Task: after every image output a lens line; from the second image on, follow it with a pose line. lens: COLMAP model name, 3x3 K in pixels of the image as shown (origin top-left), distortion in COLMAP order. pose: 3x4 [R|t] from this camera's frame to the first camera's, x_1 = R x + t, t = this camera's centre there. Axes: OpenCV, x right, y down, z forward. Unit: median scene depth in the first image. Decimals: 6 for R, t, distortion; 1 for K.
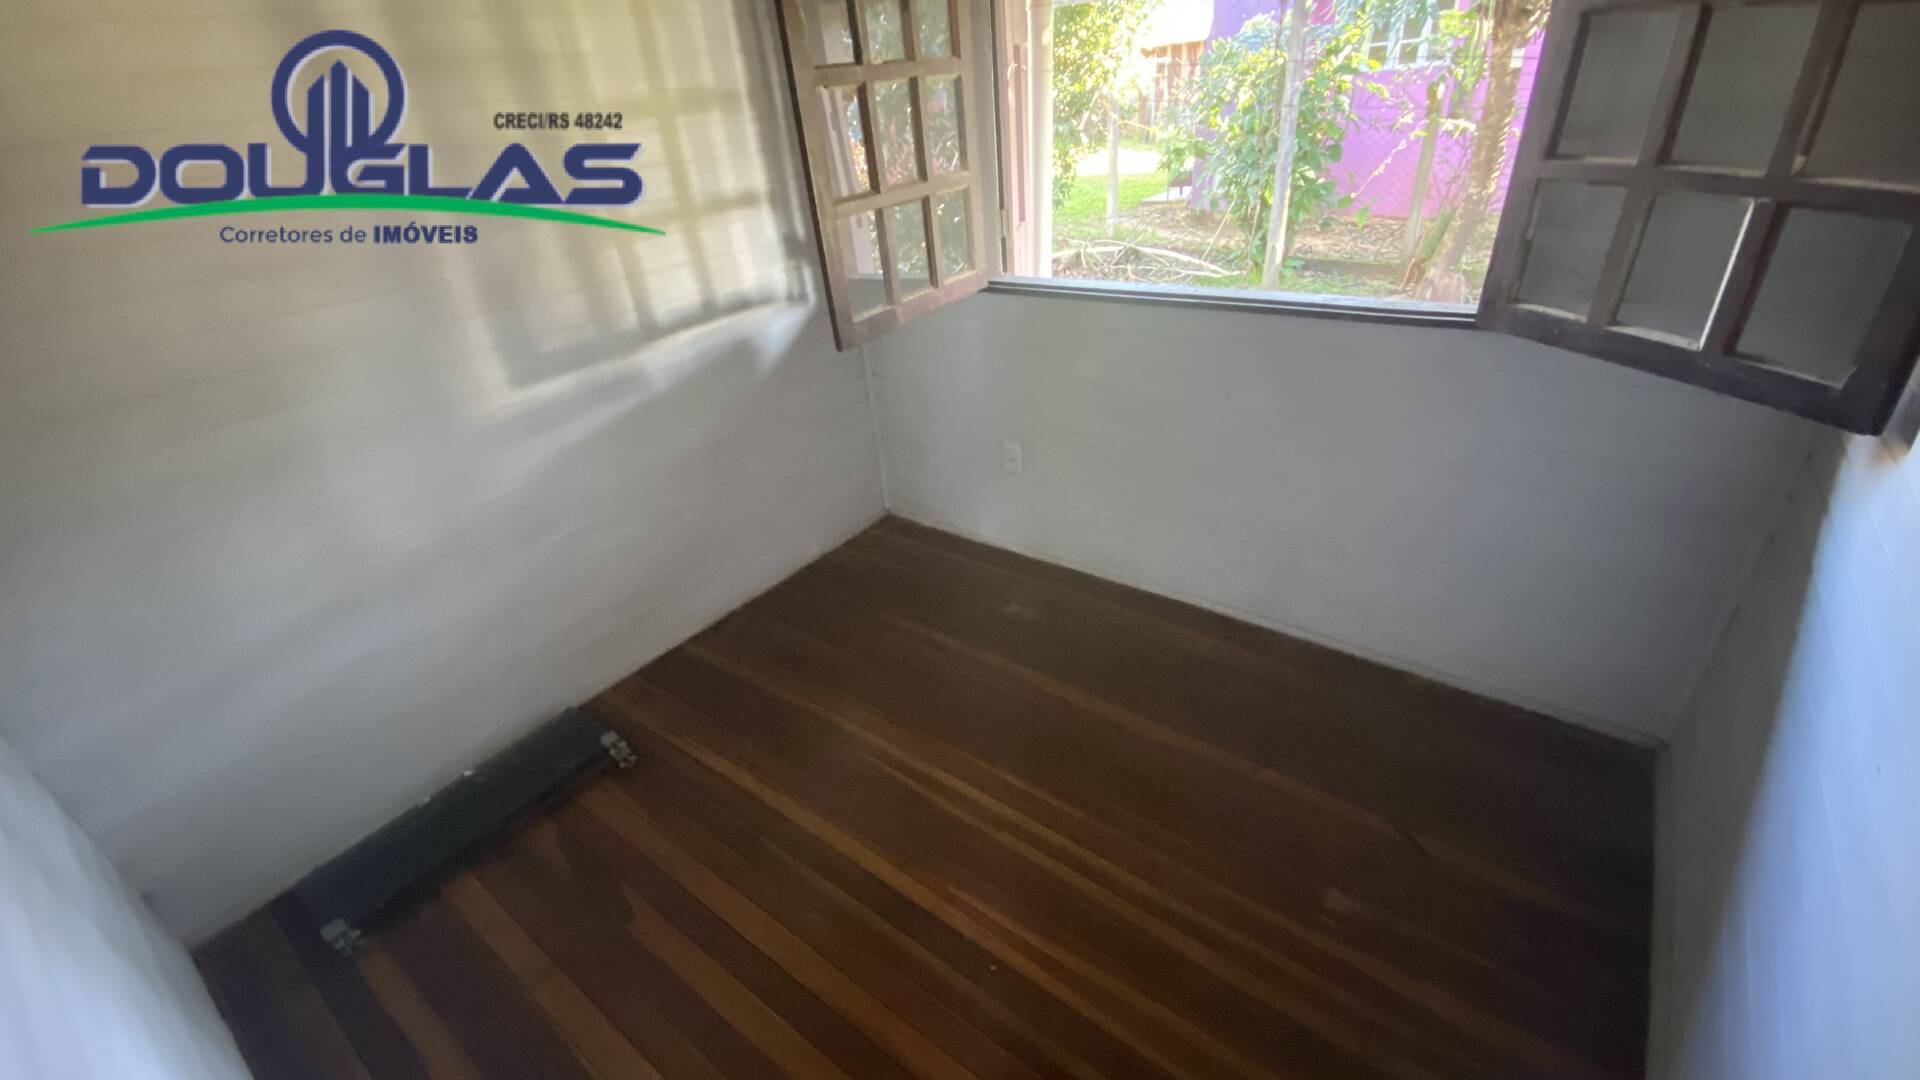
lens RADIAL K [[789.5, 0, 970.1], [0, 789.5, 567.1], [0, 0, 1]] dist [0.045651, -0.047309]
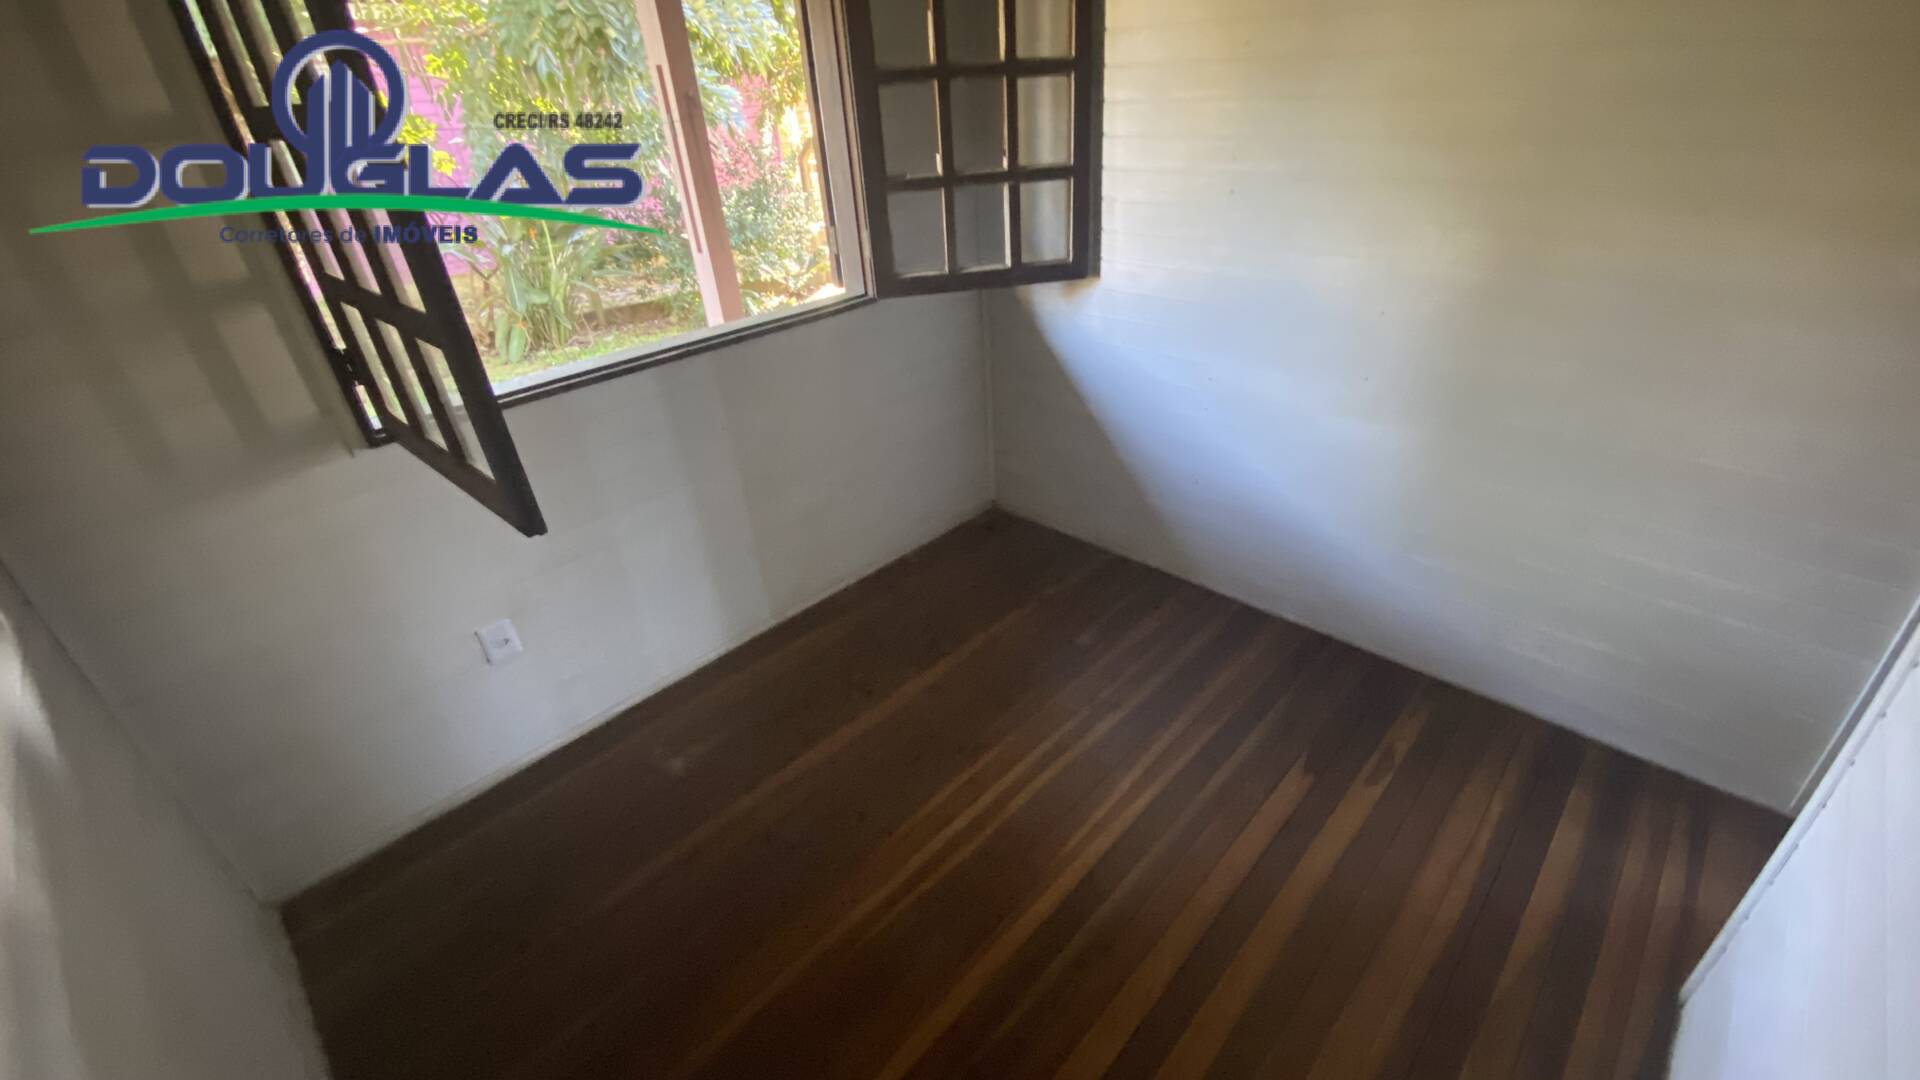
lens RADIAL K [[789.5, 0, 970.1], [0, 789.5, 567.1], [0, 0, 1]] dist [0.045651, -0.047309]
pose [[0.065309, -0.436309, 0.897424, -0.667093], [0.547325, 0.767652, 0.333385, -0.243039], [-0.834368, 0.469410, 0.288937, 0.524792]]
